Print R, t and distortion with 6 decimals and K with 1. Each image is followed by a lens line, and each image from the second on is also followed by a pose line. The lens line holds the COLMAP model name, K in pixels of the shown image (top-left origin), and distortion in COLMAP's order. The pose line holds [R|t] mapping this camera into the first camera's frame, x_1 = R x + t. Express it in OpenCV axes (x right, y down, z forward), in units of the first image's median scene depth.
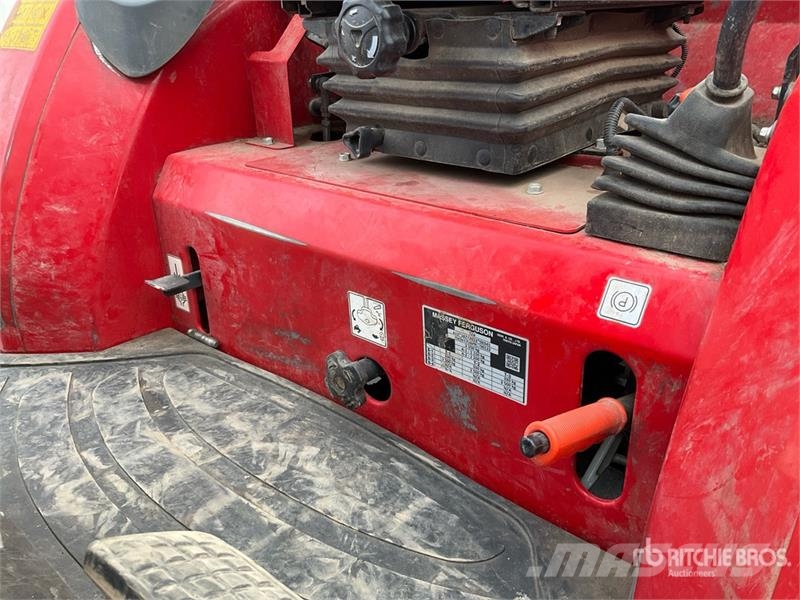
lens RADIAL K [[660.0, 0, 395.3], [0, 660.0, 303.2], [0, 0, 1]] dist [0.097916, -0.191811]
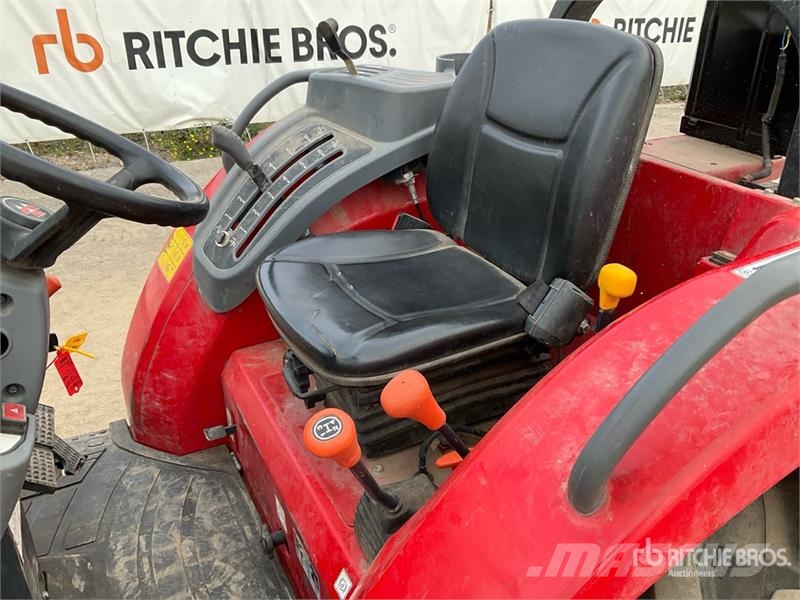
lens RADIAL K [[680.6, 0, 393.0], [0, 680.6, 296.2], [0, 0, 1]] dist [0.070964, -0.132000]
pose [[0.932820, 0.189537, -0.306468, 0.634145], [-0.169782, 0.981350, 0.090144, -0.703127], [0.317838, -0.032055, 0.947603, -0.569963]]
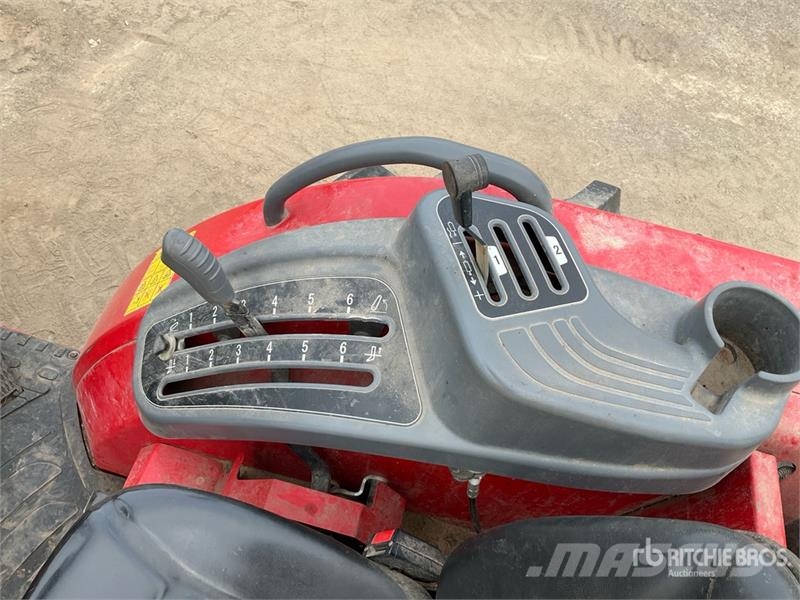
lens RADIAL K [[660.0, 0, 395.3], [0, 660.0, 303.2], [0, 0, 1]] dist [0.097916, -0.191811]
pose [[0.467483, 0.802172, -0.371456, 0.105999], [-0.540116, 0.591833, 0.598338, -1.570988], [0.699810, -0.079084, 0.709938, 0.597391]]
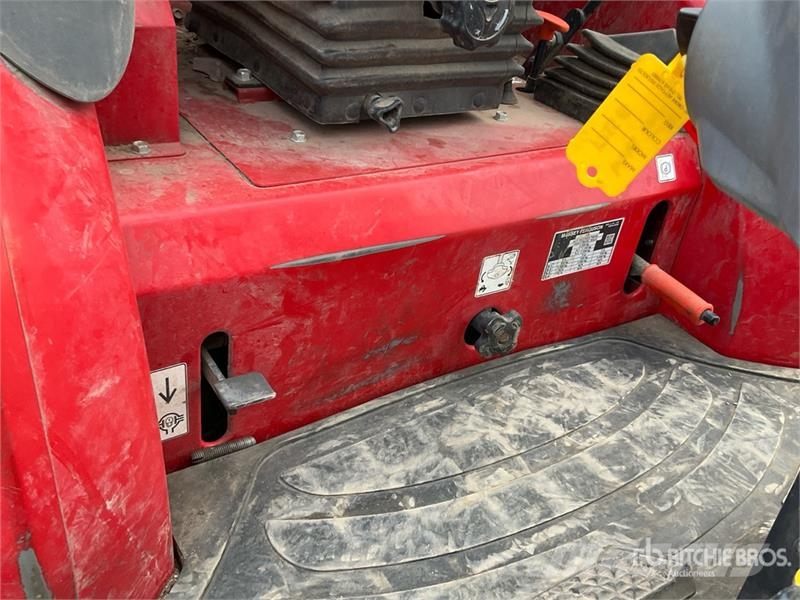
lens RADIAL K [[748.9, 0, 400.0], [0, 748.9, 300.0], [0, 0, 1]] dist [0.130240, -0.310212]
pose [[0.247363, -0.457702, 0.854003, -1.058818], [0.276172, 0.878138, 0.390644, -0.424544], [-0.928731, 0.139221, 0.343623, 0.678542]]
